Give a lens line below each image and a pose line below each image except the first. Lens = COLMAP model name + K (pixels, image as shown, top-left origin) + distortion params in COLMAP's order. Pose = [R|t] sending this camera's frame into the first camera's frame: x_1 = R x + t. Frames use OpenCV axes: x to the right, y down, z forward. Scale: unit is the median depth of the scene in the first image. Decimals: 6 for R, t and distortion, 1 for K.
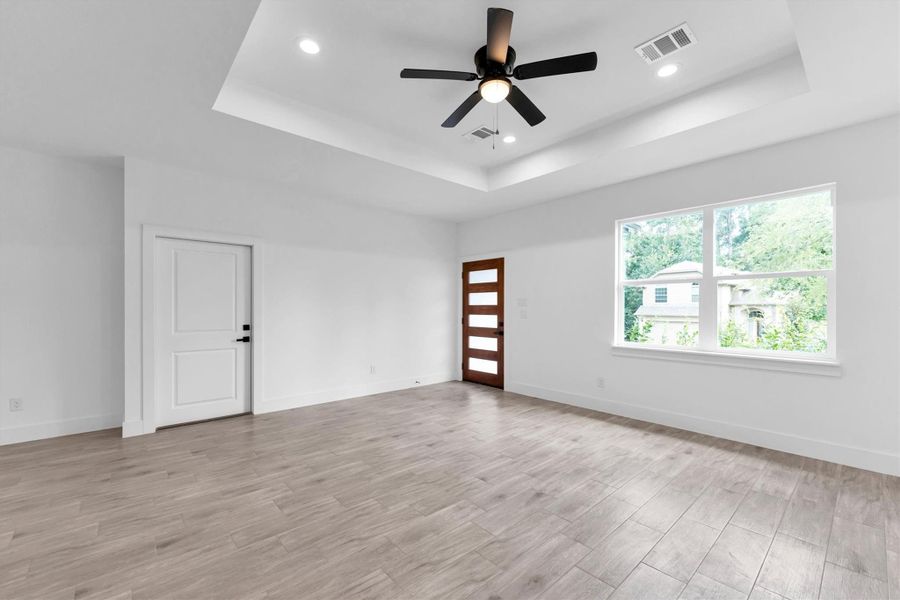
lens RADIAL K [[359.7, 0, 402.8], [0, 359.7, 307.3], [0, 0, 1]] dist [-0.000248, 0.000312]
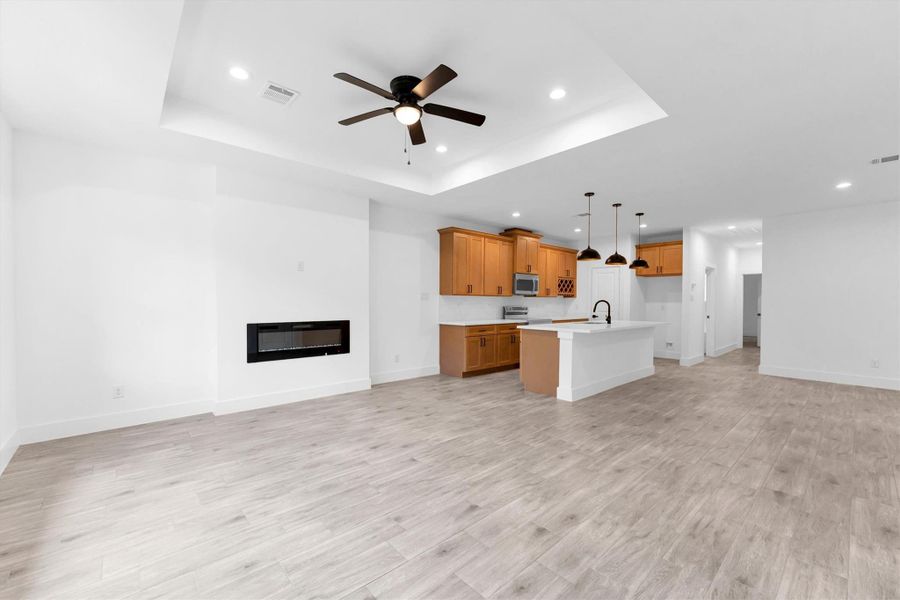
lens RADIAL K [[370.8, 0, 387.4], [0, 370.8, 308.4], [0, 0, 1]] dist [0.000926, 0.000154]
pose [[-0.999698, -0.006255, 0.023750, 0.243288], [-0.005801, 0.999801, 0.019113, 0.002078], [-0.023865, 0.018969, -0.999535, 1.841488]]
